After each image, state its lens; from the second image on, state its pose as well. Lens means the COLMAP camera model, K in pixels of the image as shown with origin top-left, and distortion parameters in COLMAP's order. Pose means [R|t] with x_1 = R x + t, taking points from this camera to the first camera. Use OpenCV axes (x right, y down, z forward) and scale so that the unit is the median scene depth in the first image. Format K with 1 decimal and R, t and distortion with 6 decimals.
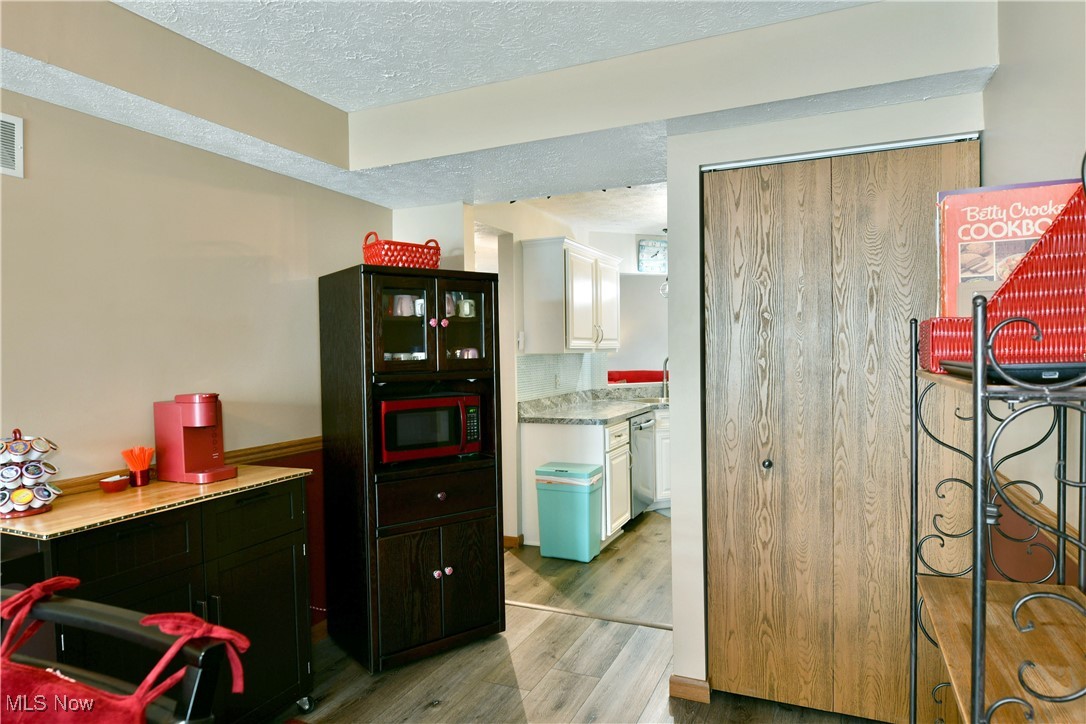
lens RADIAL K [[666.2, 0, 542.0], [0, 666.2, 348.6], [0, 0, 1]] dist [-0.008033, -0.002229]
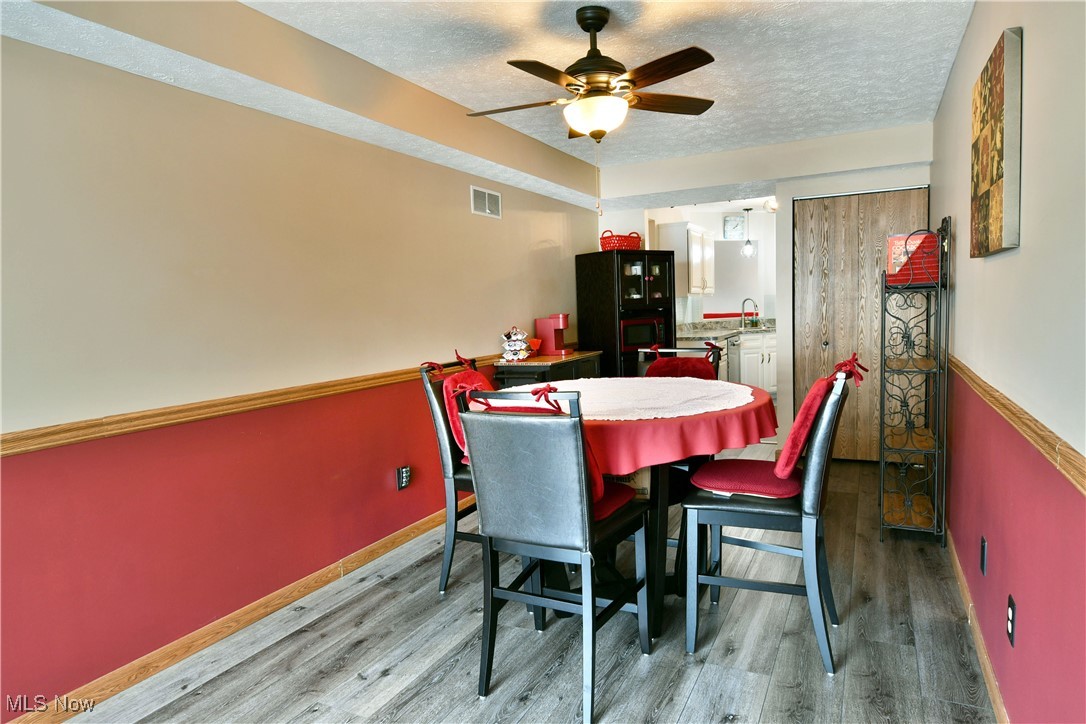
lens RADIAL K [[654.3, 0, 547.2], [0, 654.3, 351.1], [0, 0, 1]] dist [-0.008637, -0.000716]
pose [[0.998738, -0.017401, -0.047105, -0.360471], [0.020851, 0.997058, 0.073758, 0.023980], [0.045683, -0.074648, 0.996163, -0.891834]]
